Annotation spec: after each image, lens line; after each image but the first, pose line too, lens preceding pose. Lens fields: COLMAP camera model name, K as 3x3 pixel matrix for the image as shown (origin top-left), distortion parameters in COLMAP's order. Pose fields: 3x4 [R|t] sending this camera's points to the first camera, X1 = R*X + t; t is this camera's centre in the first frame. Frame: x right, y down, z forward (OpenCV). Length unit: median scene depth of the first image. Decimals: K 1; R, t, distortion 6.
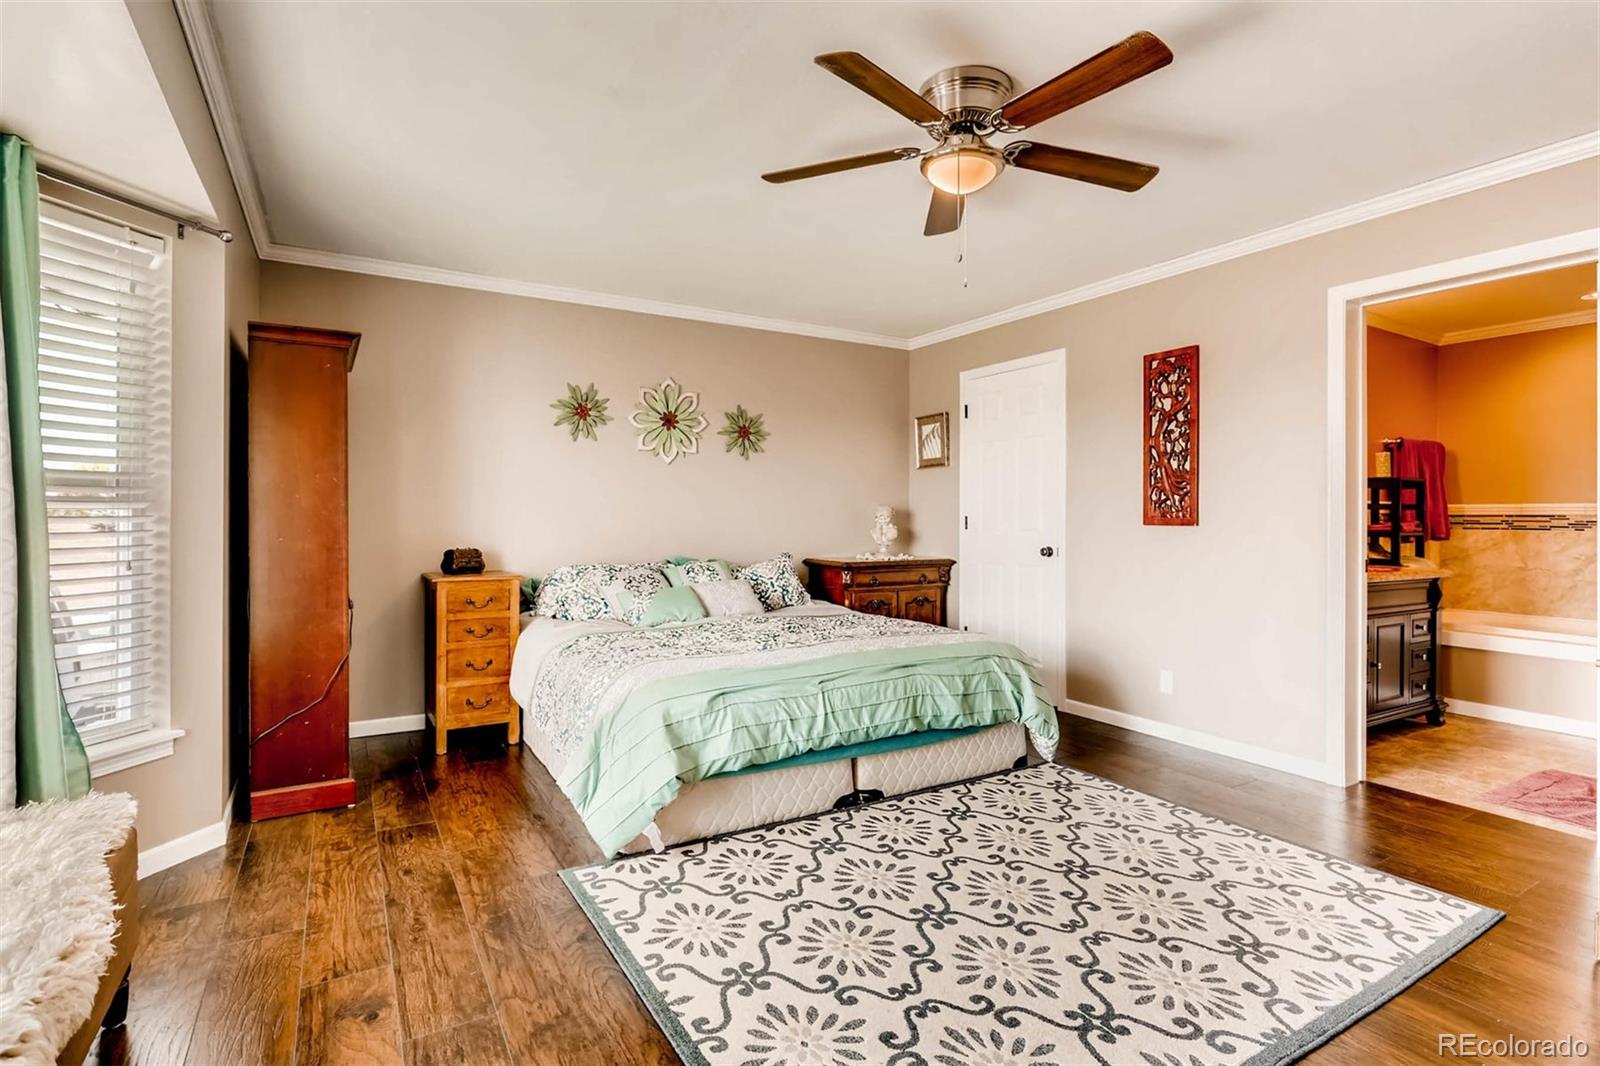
lens RADIAL K [[769.6, 0, 799.3], [0, 769.6, 513.6], [0, 0, 1]] dist [-0.005117, -0.000081]
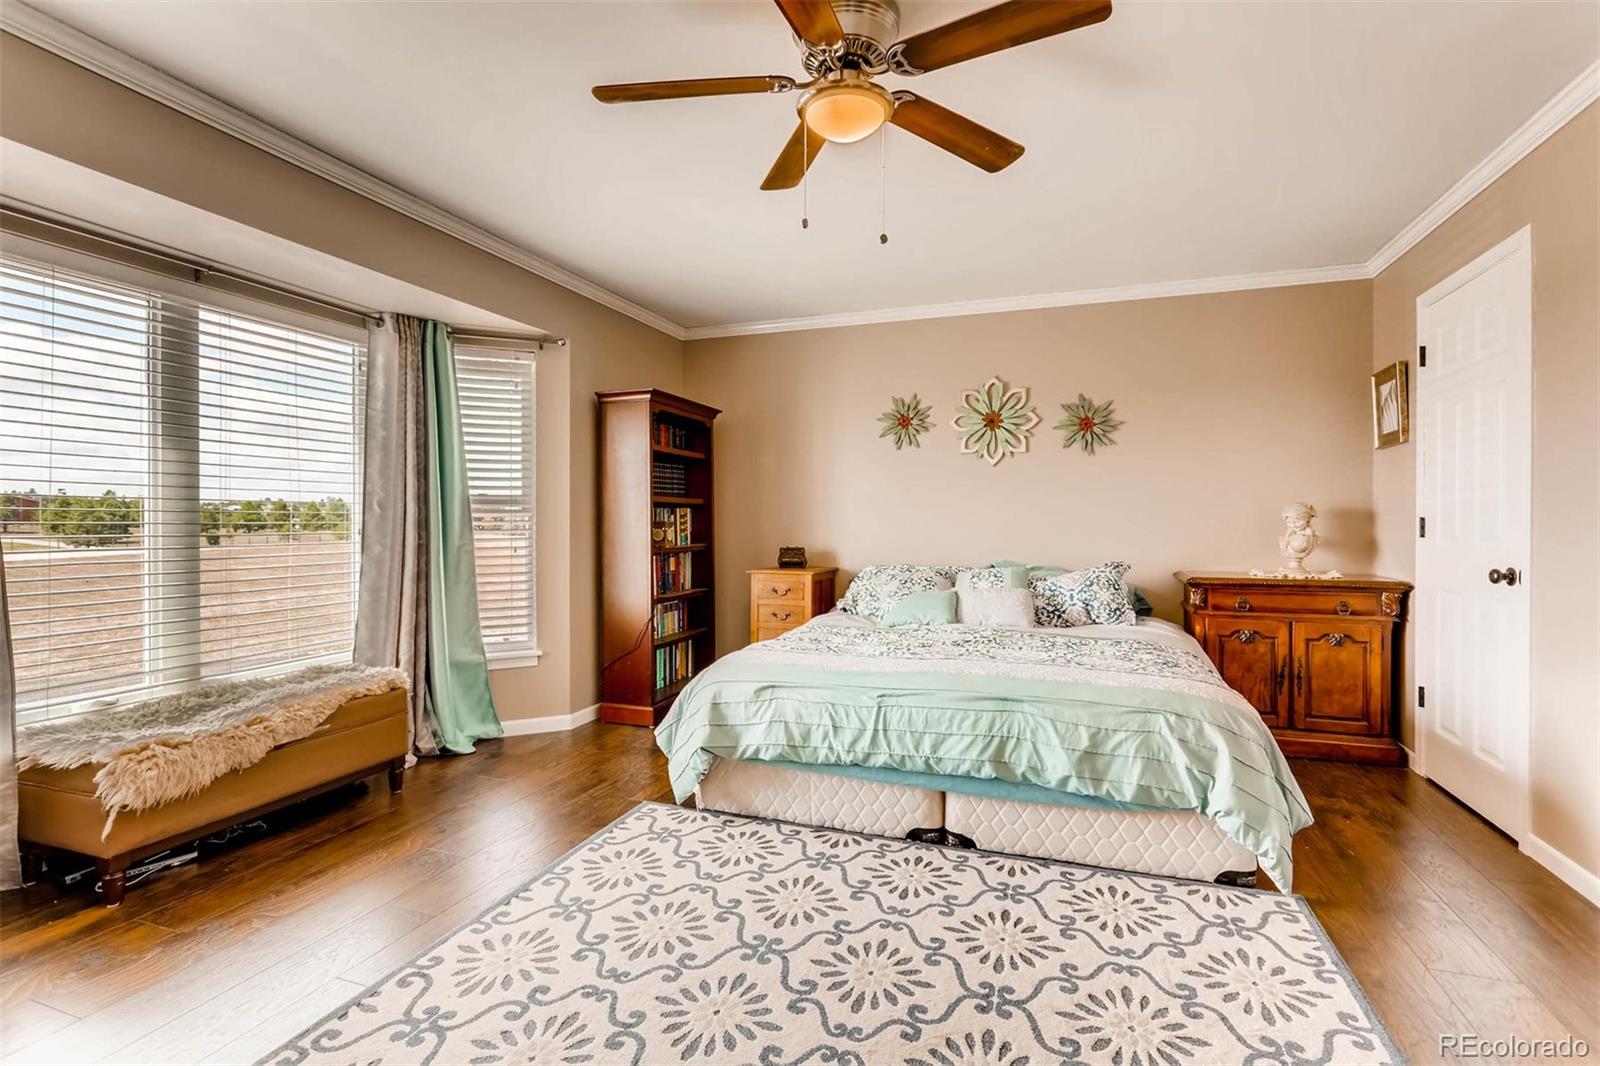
lens RADIAL K [[755.8, 0, 799.1], [0, 755.8, 522.0], [0, 0, 1]] dist [-0.005106, 0.000227]
pose [[0.636410, -0.002653, -0.771346, 0.526295], [0.005357, 0.999985, 0.000981, 0.005414], [0.771332, -0.004757, 0.636415, 0.266965]]
